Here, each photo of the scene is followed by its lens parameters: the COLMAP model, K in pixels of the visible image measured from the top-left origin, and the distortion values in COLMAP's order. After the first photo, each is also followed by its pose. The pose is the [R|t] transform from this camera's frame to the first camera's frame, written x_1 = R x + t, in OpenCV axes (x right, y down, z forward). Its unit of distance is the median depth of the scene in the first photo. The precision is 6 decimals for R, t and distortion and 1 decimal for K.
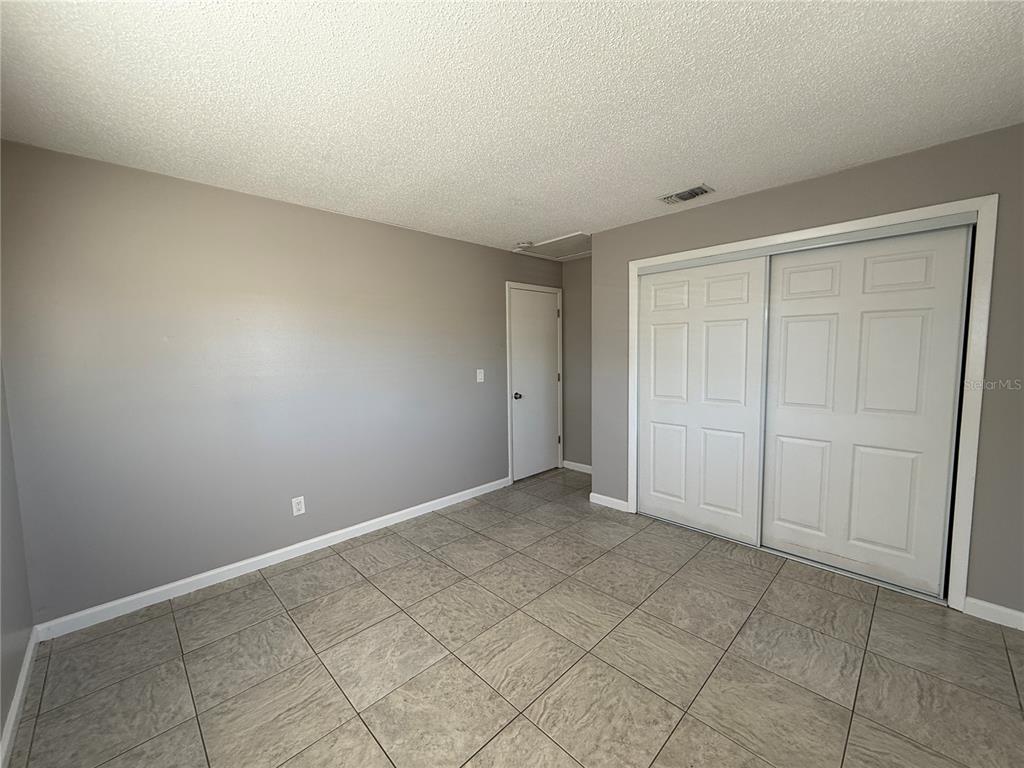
lens RADIAL K [[405.5, 0, 507.3], [0, 405.5, 393.0], [0, 0, 1]] dist [-0.000092, -0.000261]
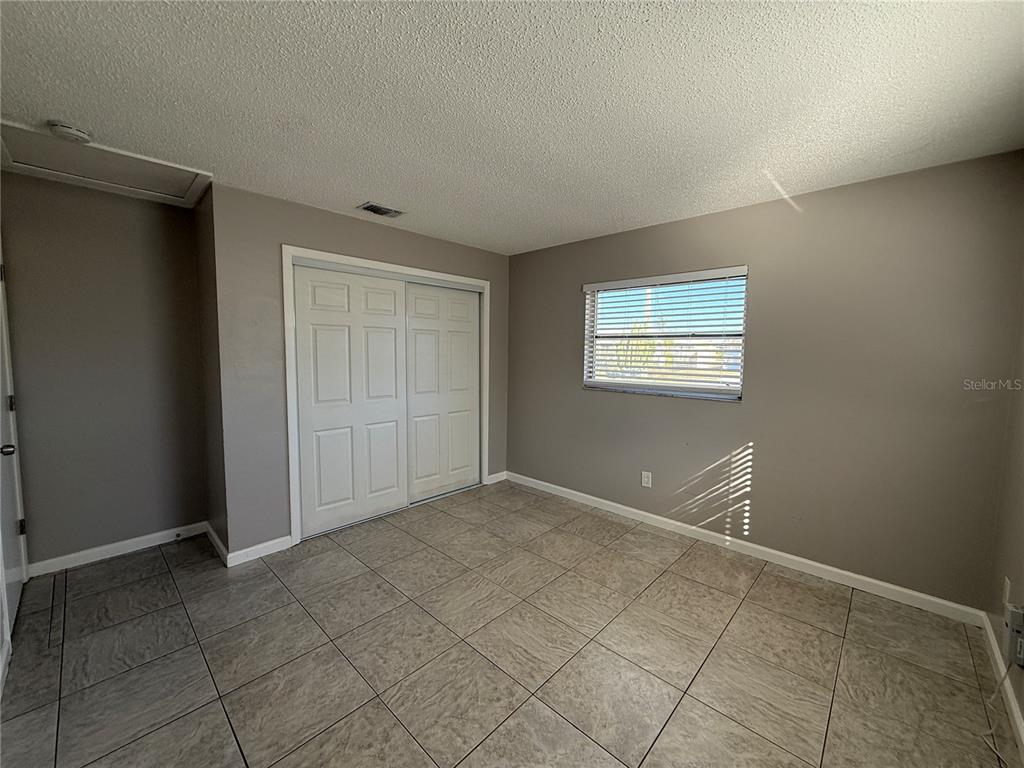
lens RADIAL K [[405.5, 0, 509.7], [0, 405.5, 393.2], [0, 0, 1]] dist [-0.000092, -0.000261]
pose [[-0.037621, -0.087342, 0.995468, -0.668172], [0.094513, 0.991396, 0.090557, -0.065590], [-0.994812, 0.097492, -0.029042, 0.706652]]
